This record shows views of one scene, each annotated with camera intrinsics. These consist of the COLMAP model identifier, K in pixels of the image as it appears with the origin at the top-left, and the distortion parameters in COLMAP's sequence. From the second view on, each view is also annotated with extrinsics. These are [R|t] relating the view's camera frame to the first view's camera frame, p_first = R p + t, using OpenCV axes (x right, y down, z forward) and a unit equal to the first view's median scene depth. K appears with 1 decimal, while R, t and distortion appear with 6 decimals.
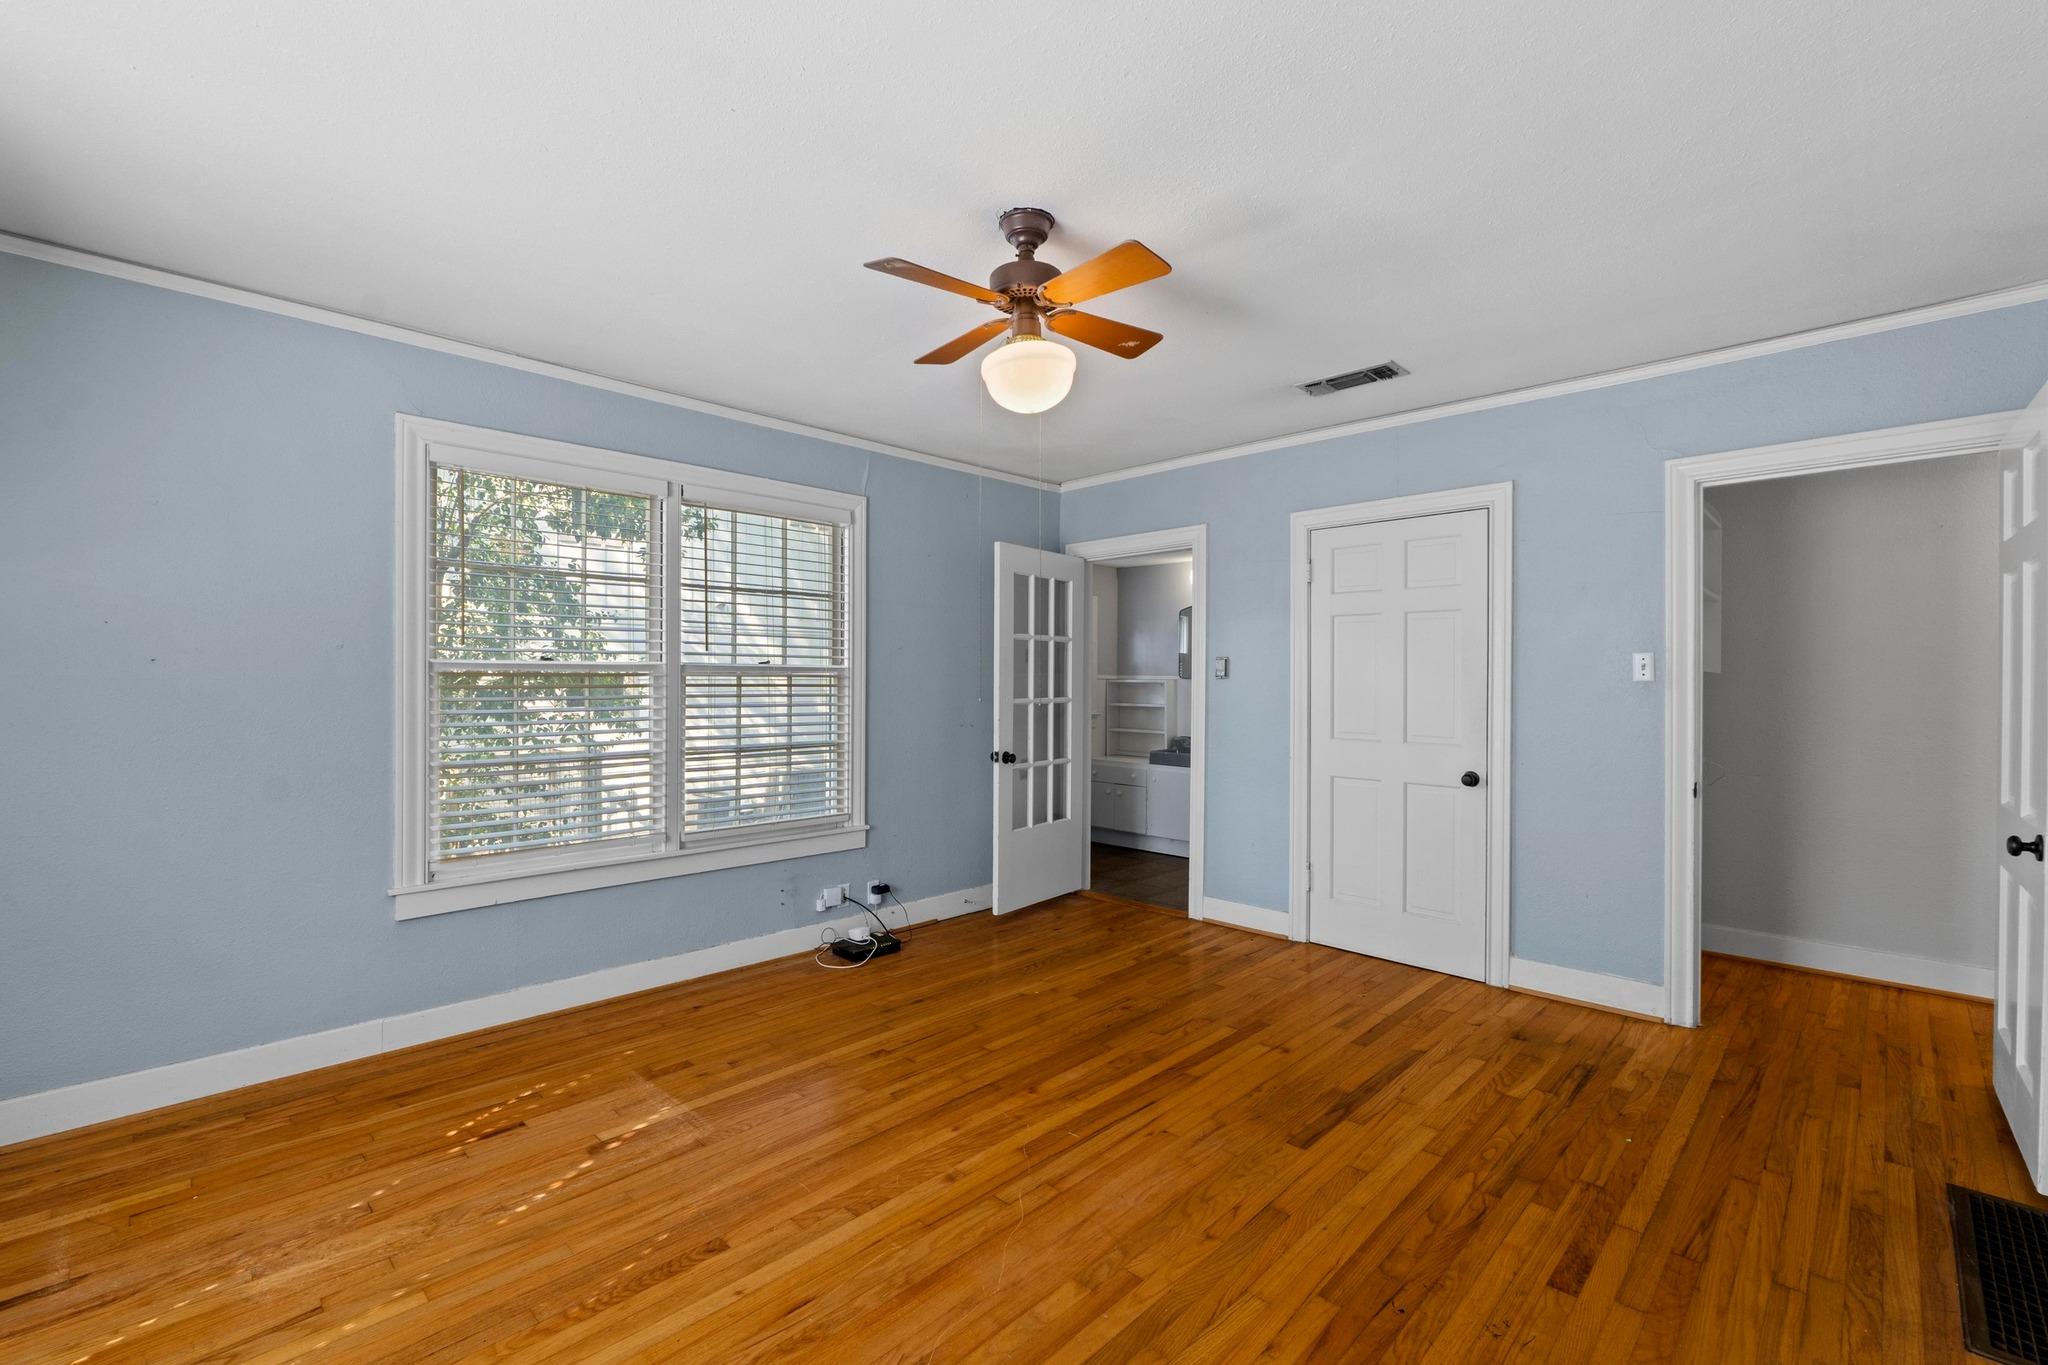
lens RADIAL K [[875.6, 0, 1005.6], [0, 875.6, 663.5], [0, 0, 1]] dist [-0.005317, -0.000651]
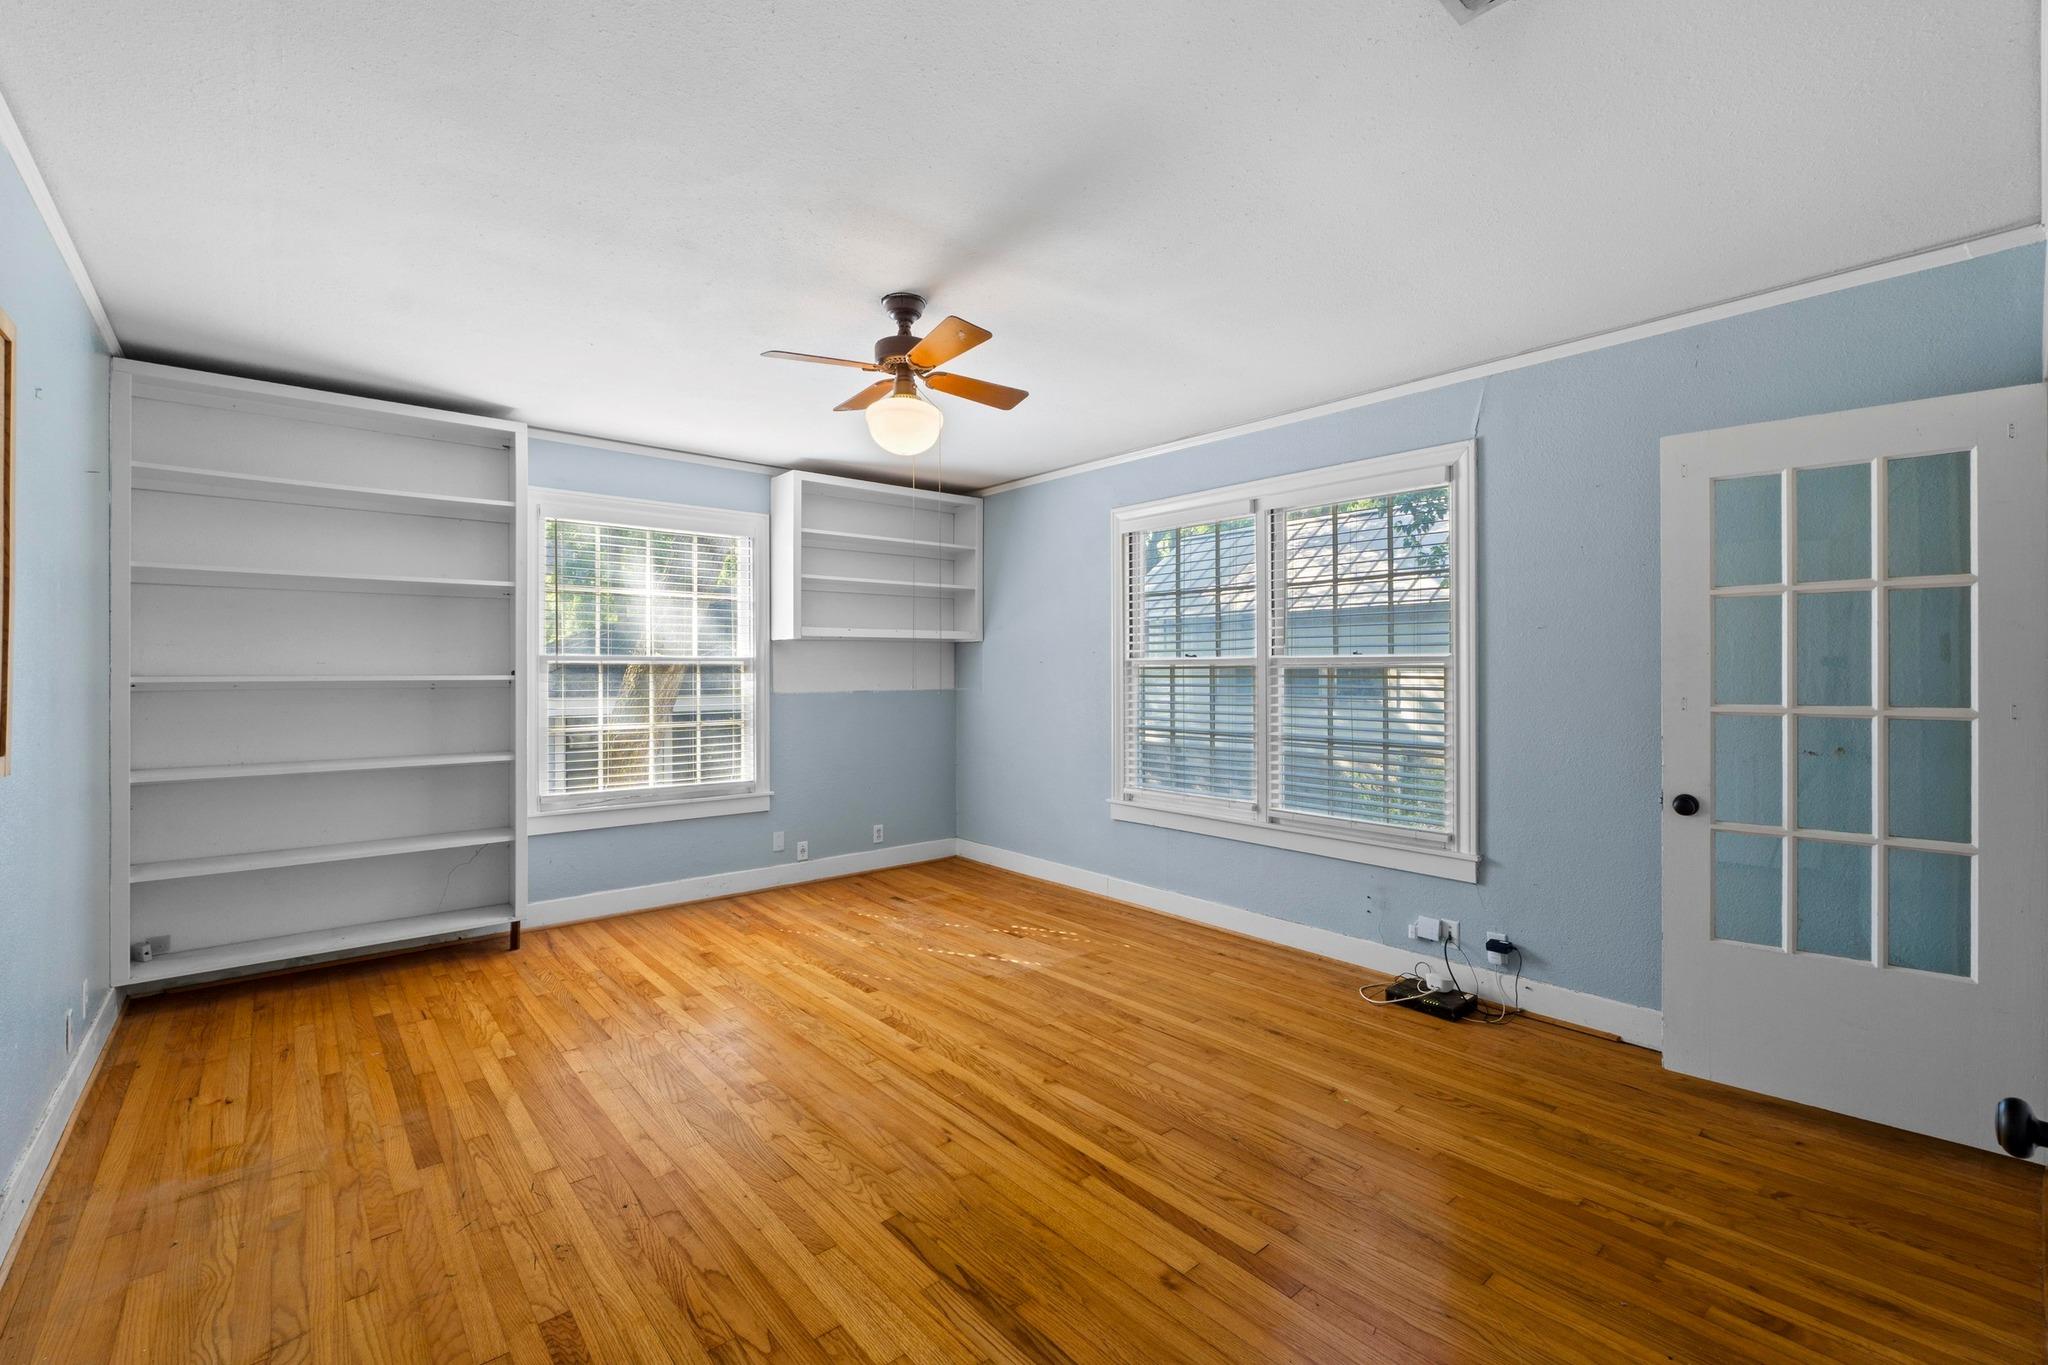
lens RADIAL K [[875.6, 0, 1005.6], [0, 875.6, 663.5], [0, 0, 1]] dist [-0.005317, -0.000651]
pose [[-0.077719, -0.008787, -0.996937, 0.975053], [0.015517, 0.999829, -0.010022, 0.029920], [0.996855, -0.016248, -0.077570, 0.996349]]
